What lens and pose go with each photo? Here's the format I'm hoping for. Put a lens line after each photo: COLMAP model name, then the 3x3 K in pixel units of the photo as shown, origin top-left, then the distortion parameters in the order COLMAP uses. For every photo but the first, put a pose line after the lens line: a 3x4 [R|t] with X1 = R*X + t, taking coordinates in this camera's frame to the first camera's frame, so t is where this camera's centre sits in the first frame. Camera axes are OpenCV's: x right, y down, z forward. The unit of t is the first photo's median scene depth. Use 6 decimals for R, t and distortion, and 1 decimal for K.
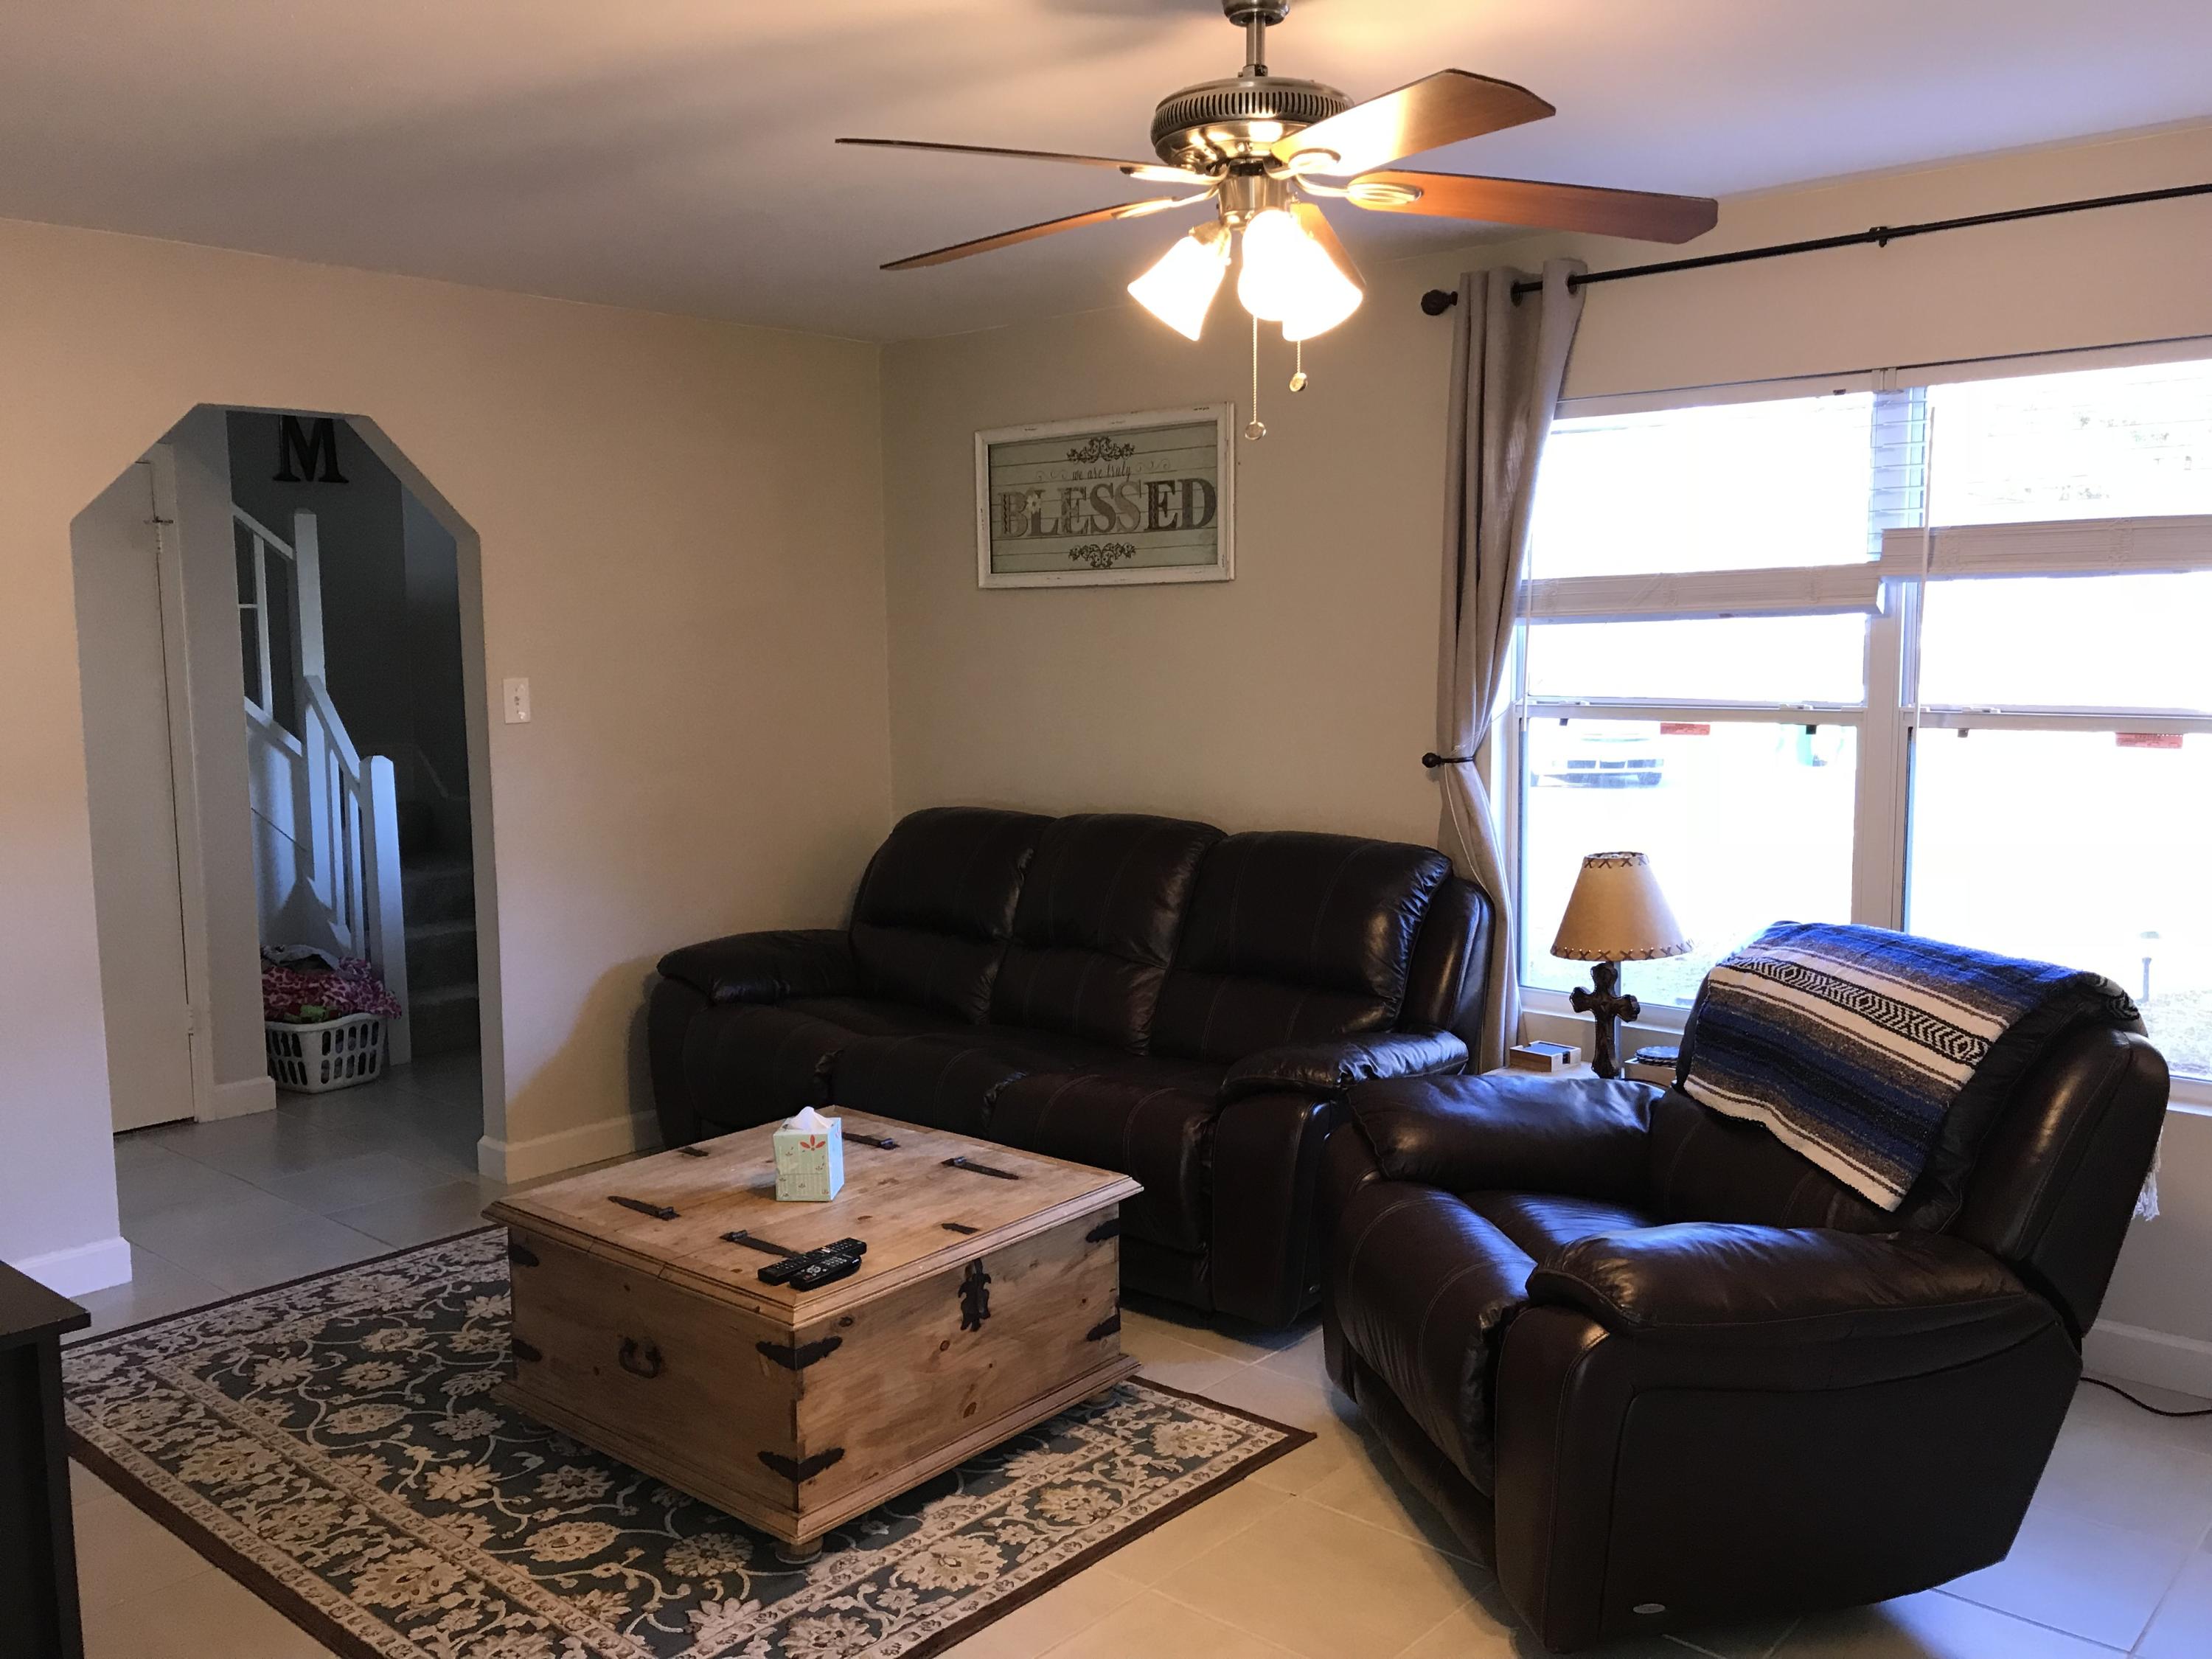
lens RADIAL K [[1834.2, 0, 1109.0], [0, 1834.2, 829.3], [0, 0, 1]] dist [0.064778, -0.080768]
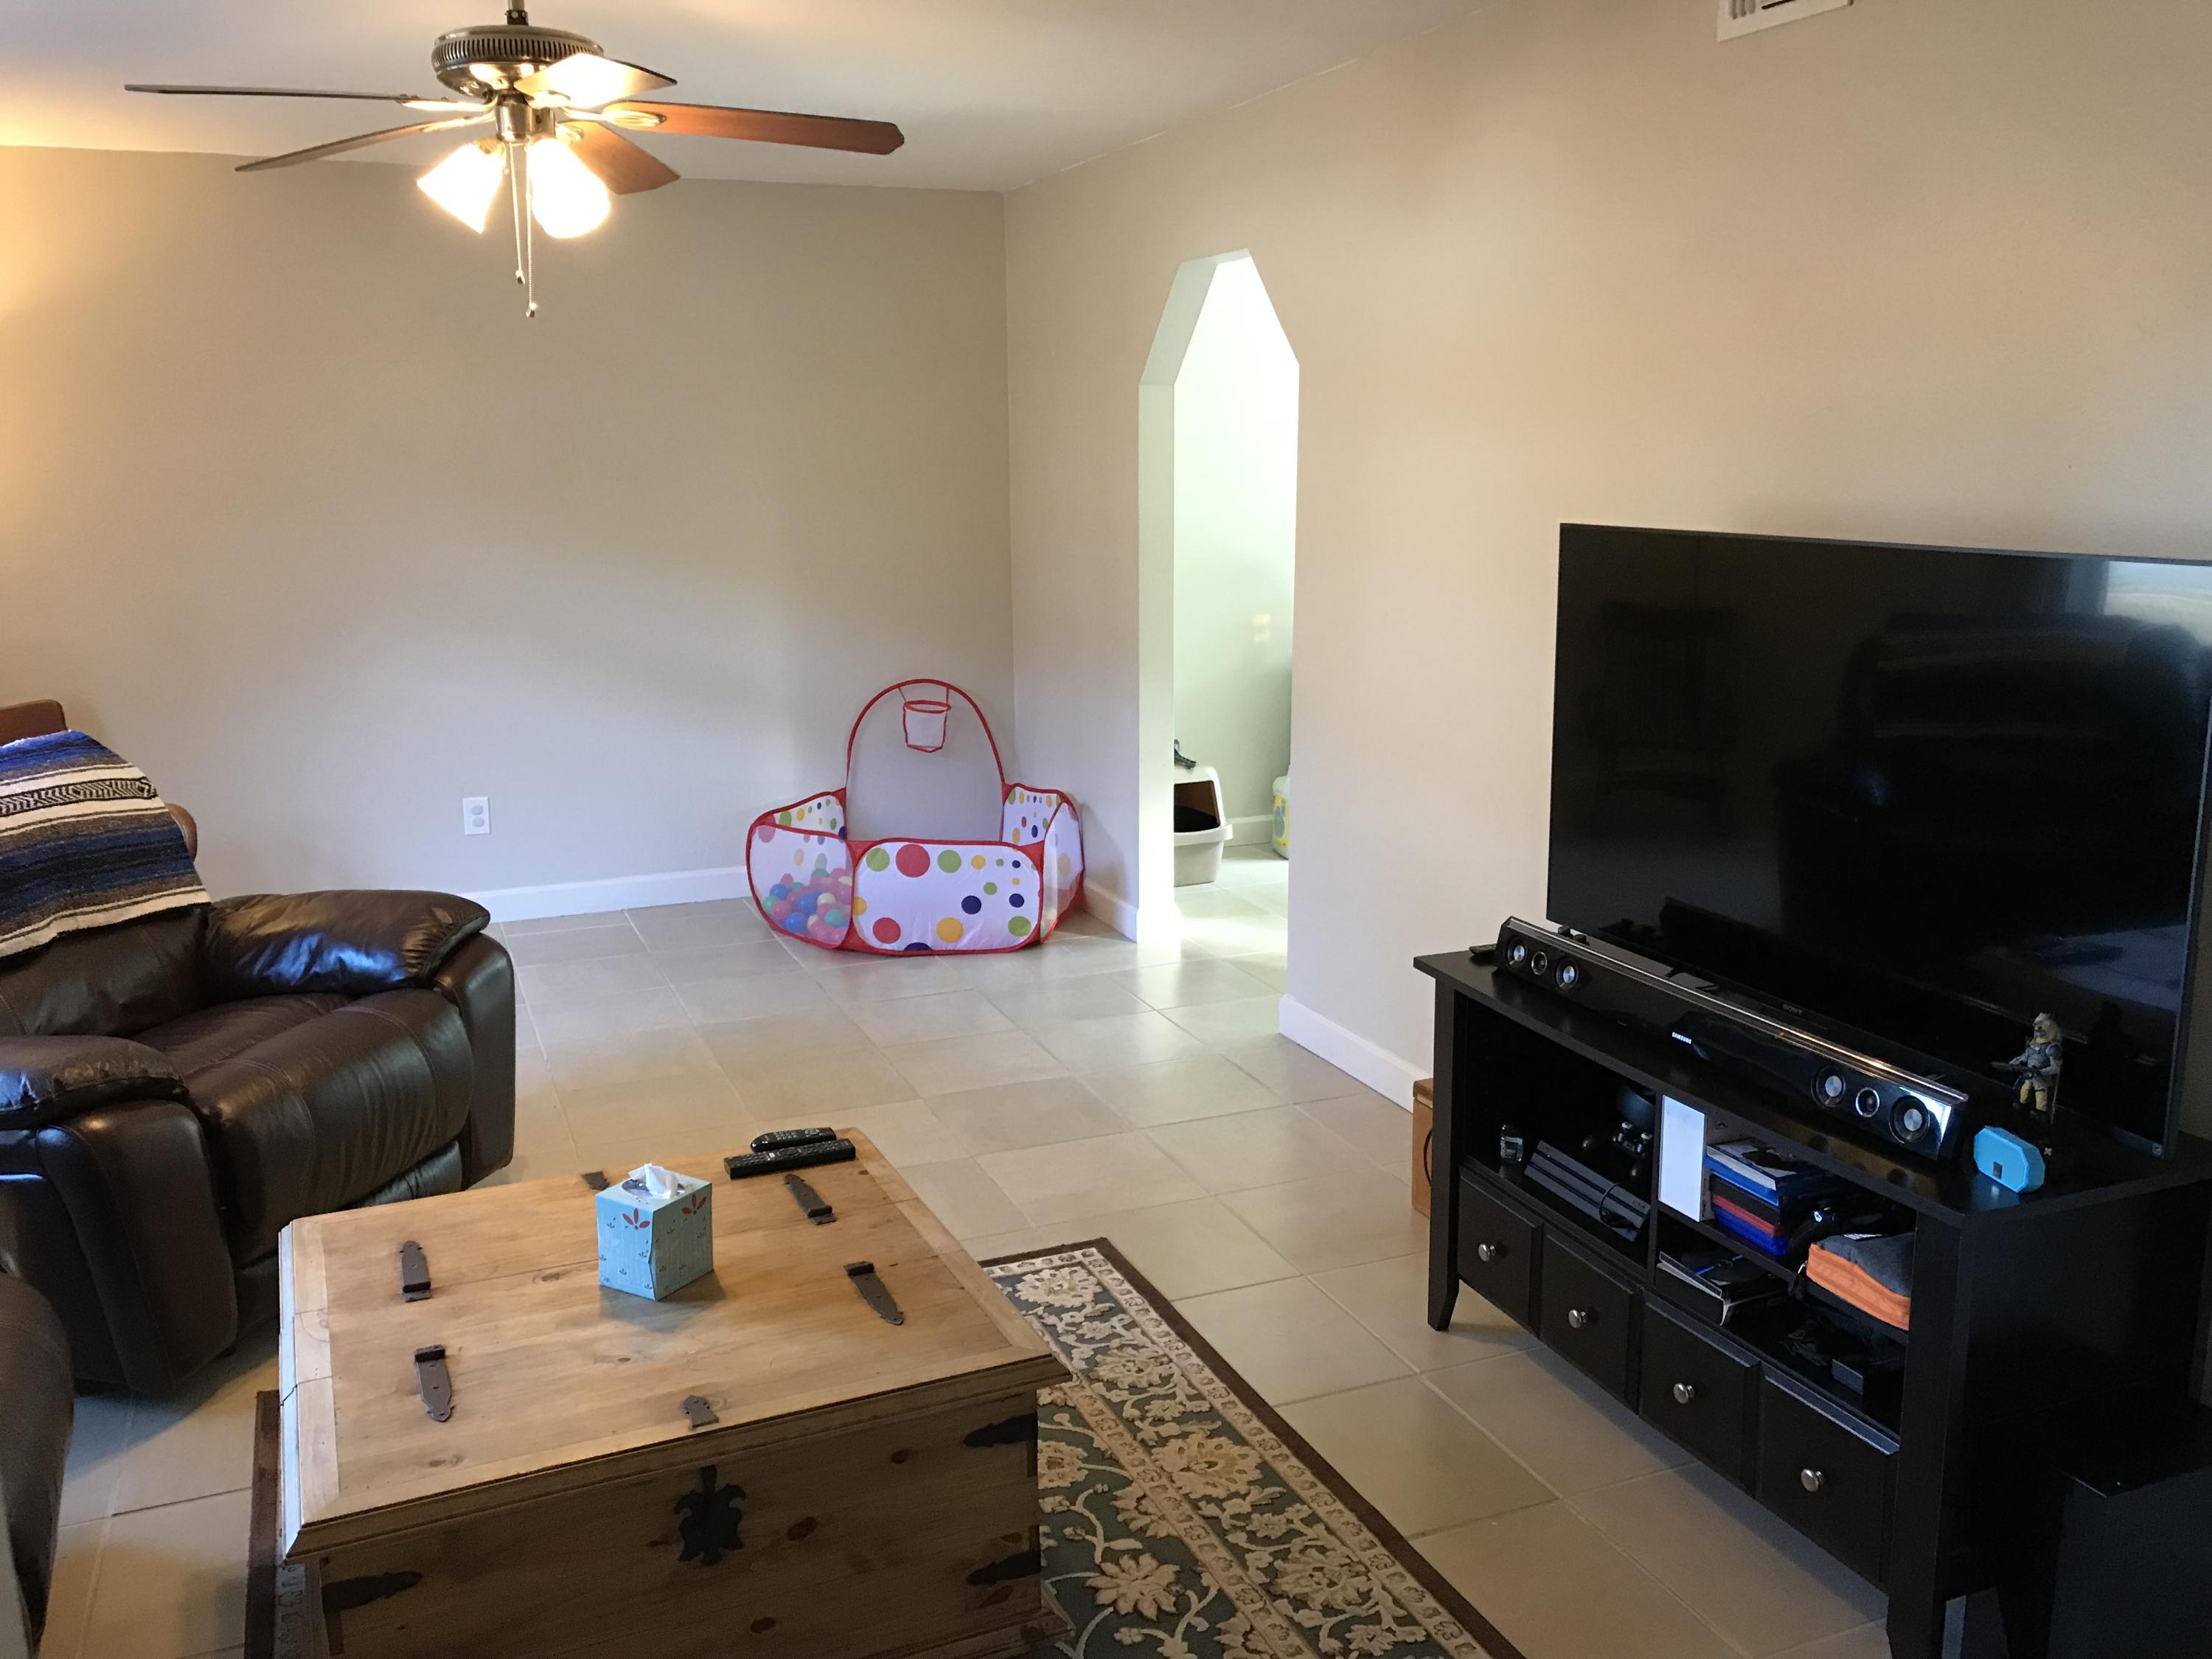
lens RADIAL K [[1834.2, 0, 1123.5], [0, 1834.2, 834.6], [0, 0, 1]] dist [0.064778, -0.080768]
pose [[-0.904504, -0.069966, 0.420687, -0.705016], [0.062694, 0.953917, 0.293447, -0.188636], [-0.421832, 0.291799, -0.858436, 1.712380]]
